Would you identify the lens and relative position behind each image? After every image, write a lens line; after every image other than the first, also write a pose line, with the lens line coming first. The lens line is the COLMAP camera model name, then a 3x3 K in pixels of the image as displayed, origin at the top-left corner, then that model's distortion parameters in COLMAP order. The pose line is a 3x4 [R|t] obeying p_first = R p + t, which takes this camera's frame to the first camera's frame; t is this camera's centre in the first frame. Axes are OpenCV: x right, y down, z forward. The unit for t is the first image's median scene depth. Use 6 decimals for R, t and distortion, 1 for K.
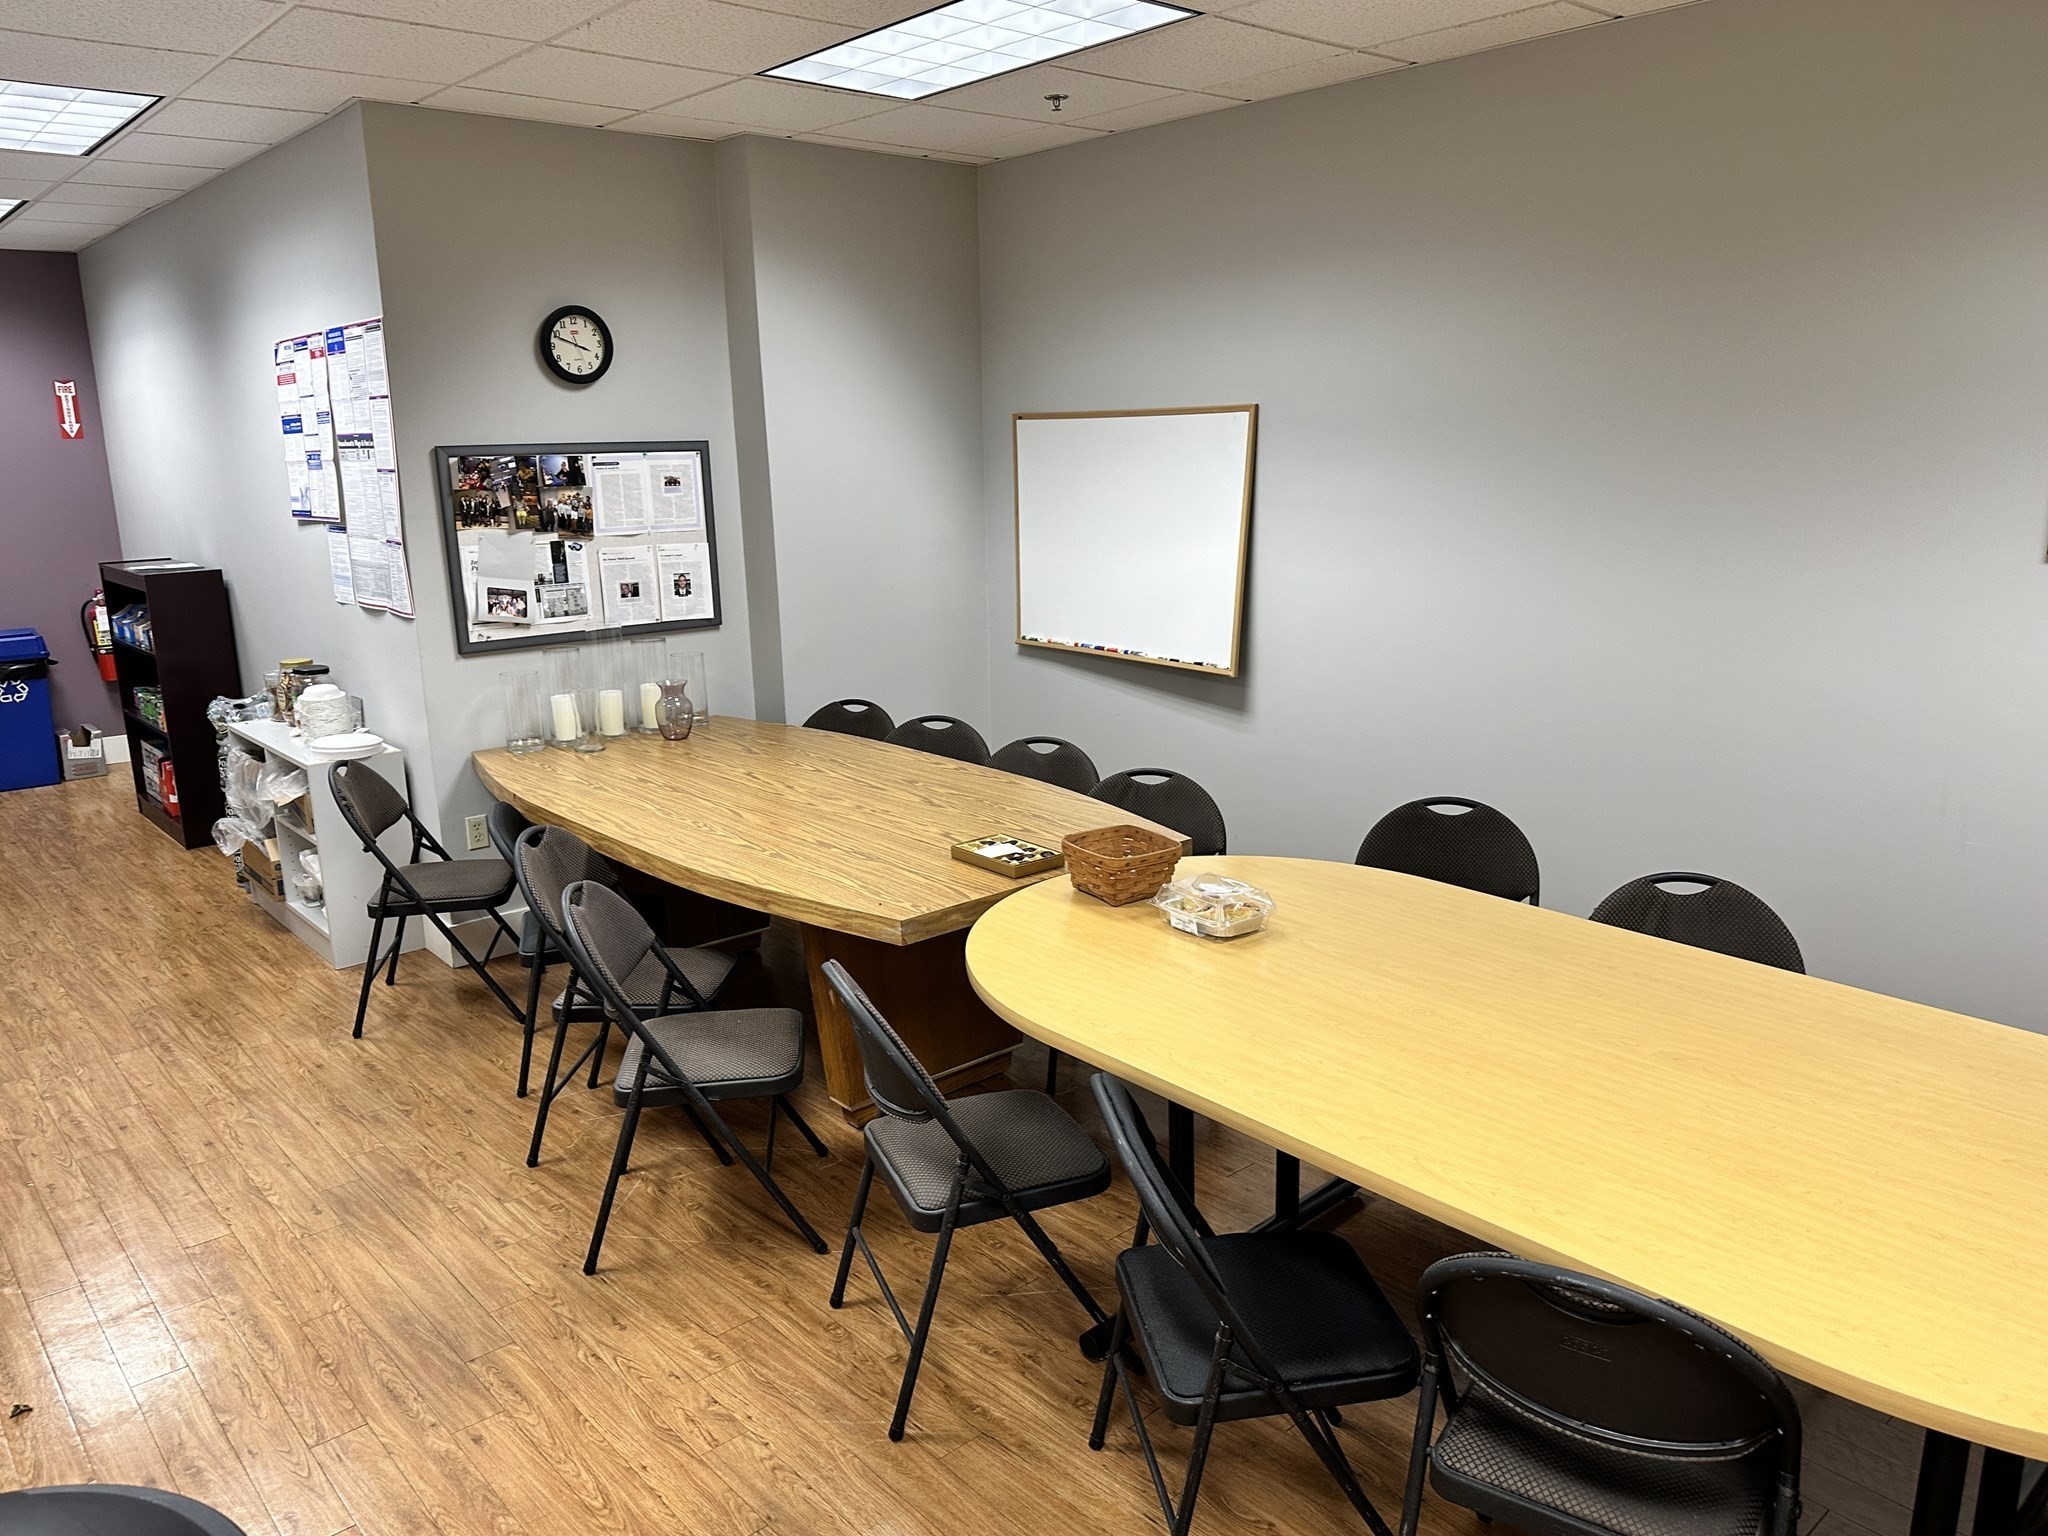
lens RADIAL K [[1454.4, 0, 1013.8], [0, 1454.4, 765.9], [0, 0, 1]] dist [-0.000492, -0.009615]
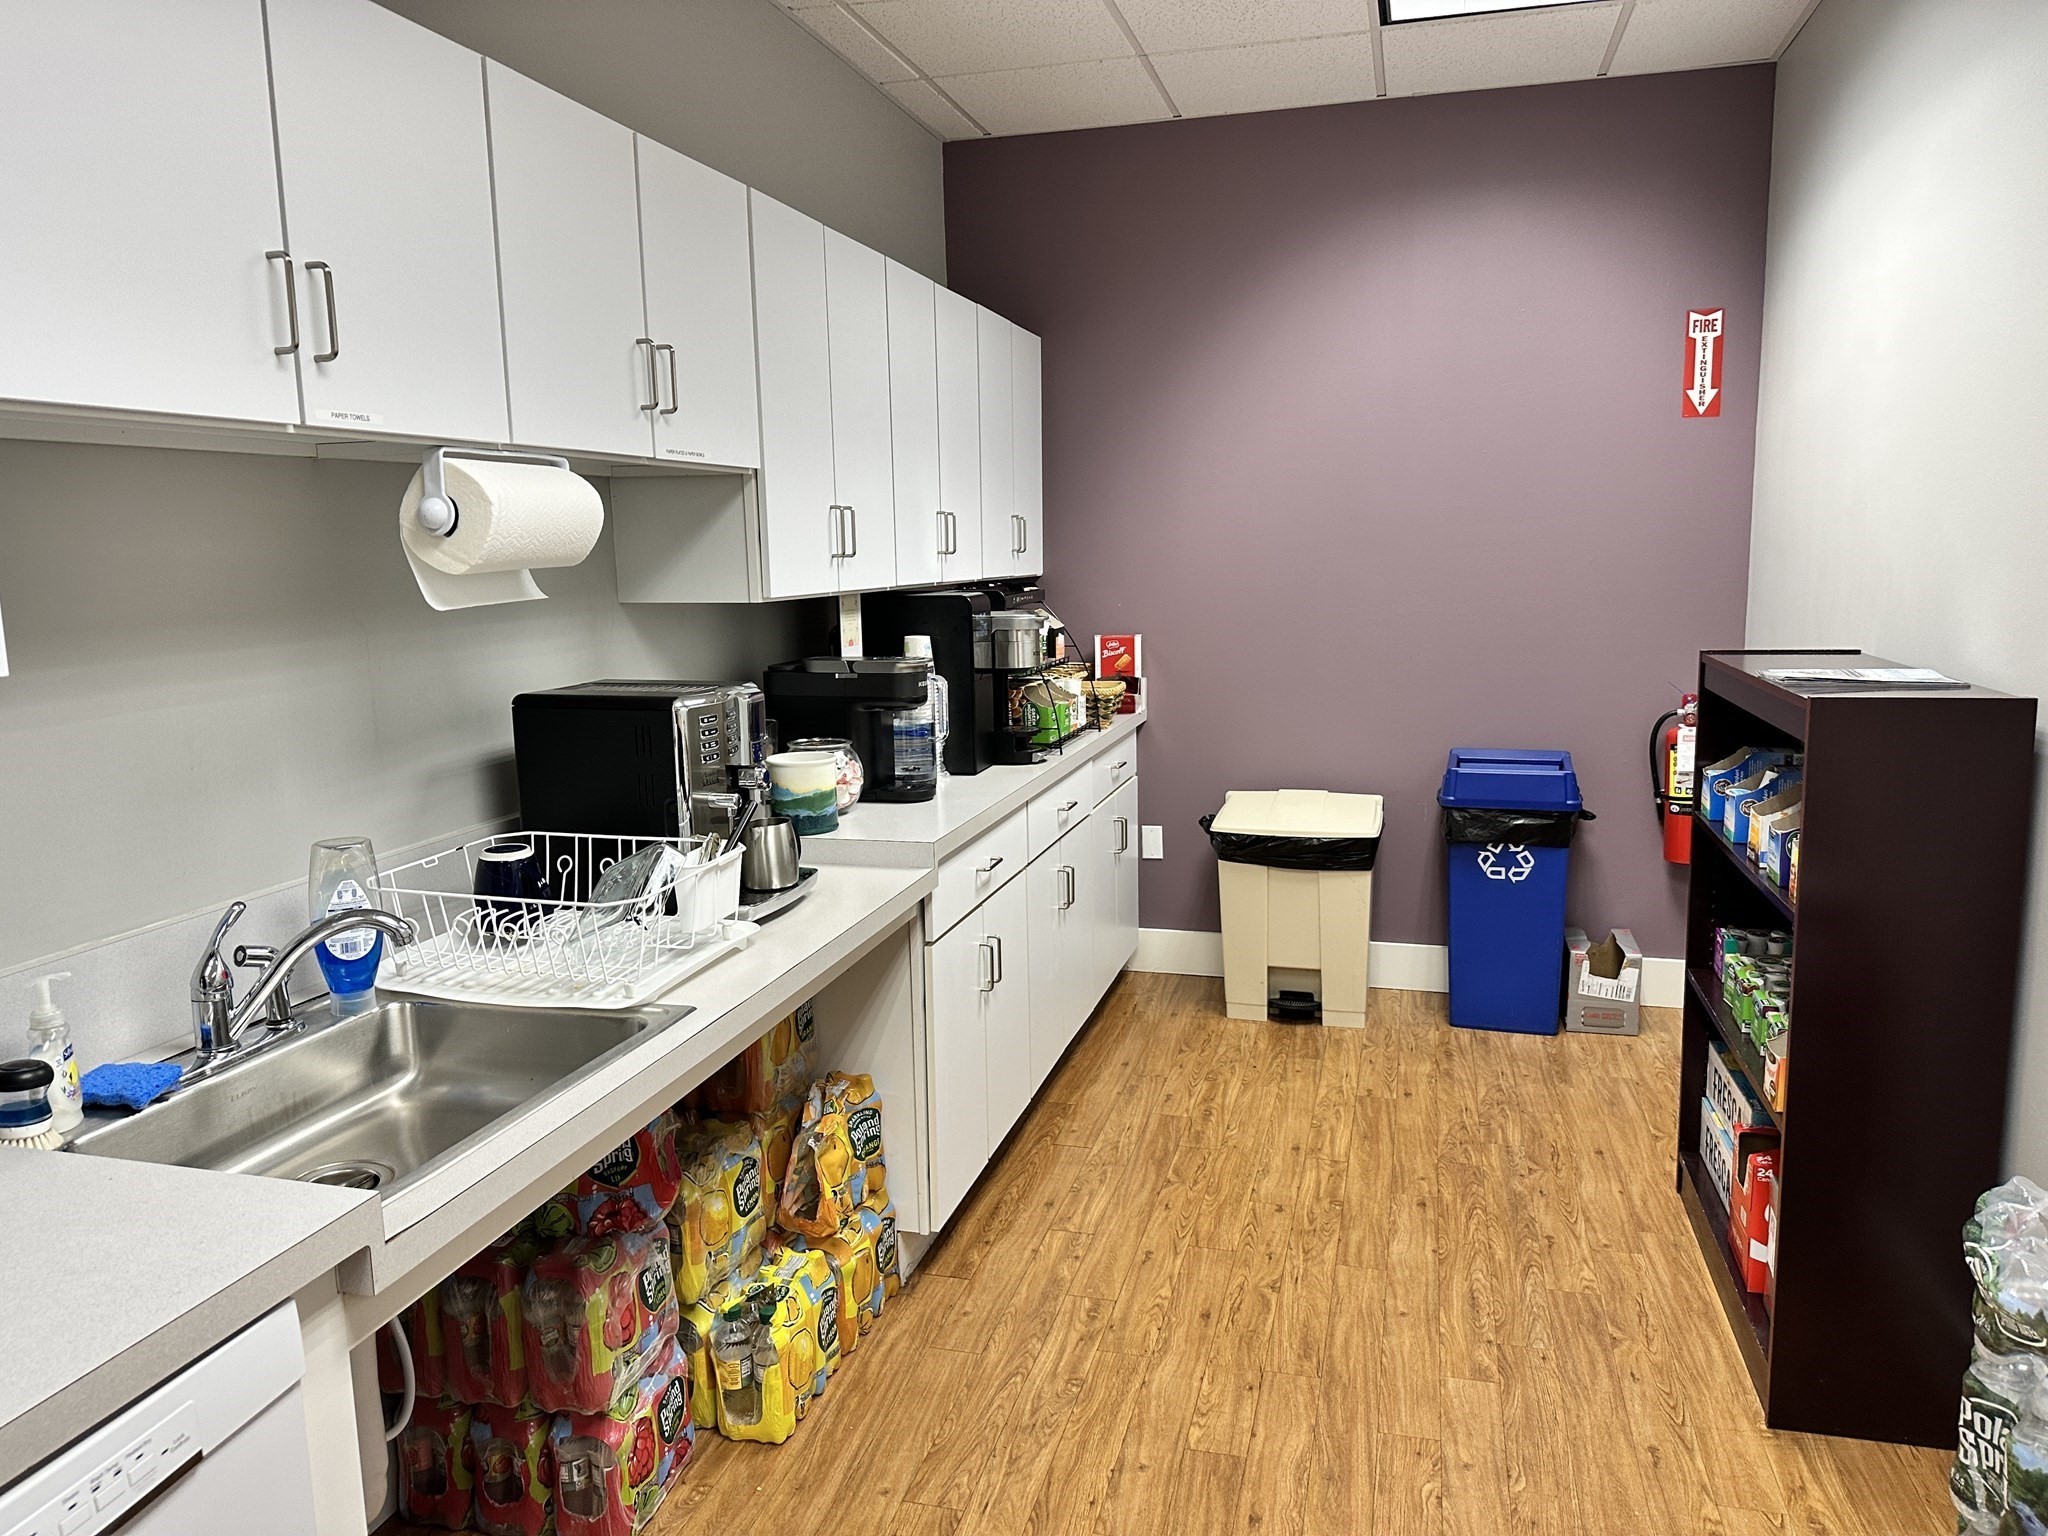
lens RADIAL K [[1454.4, 0, 1019.4], [0, 1454.4, 756.9], [0, 0, 1]] dist [-0.000492, -0.009615]
pose [[0.542448, 0.134232, -0.829296, -0.325191], [-0.178451, 0.983035, 0.042391, -0.078168], [0.820917, 0.124994, 0.557199, 0.514054]]
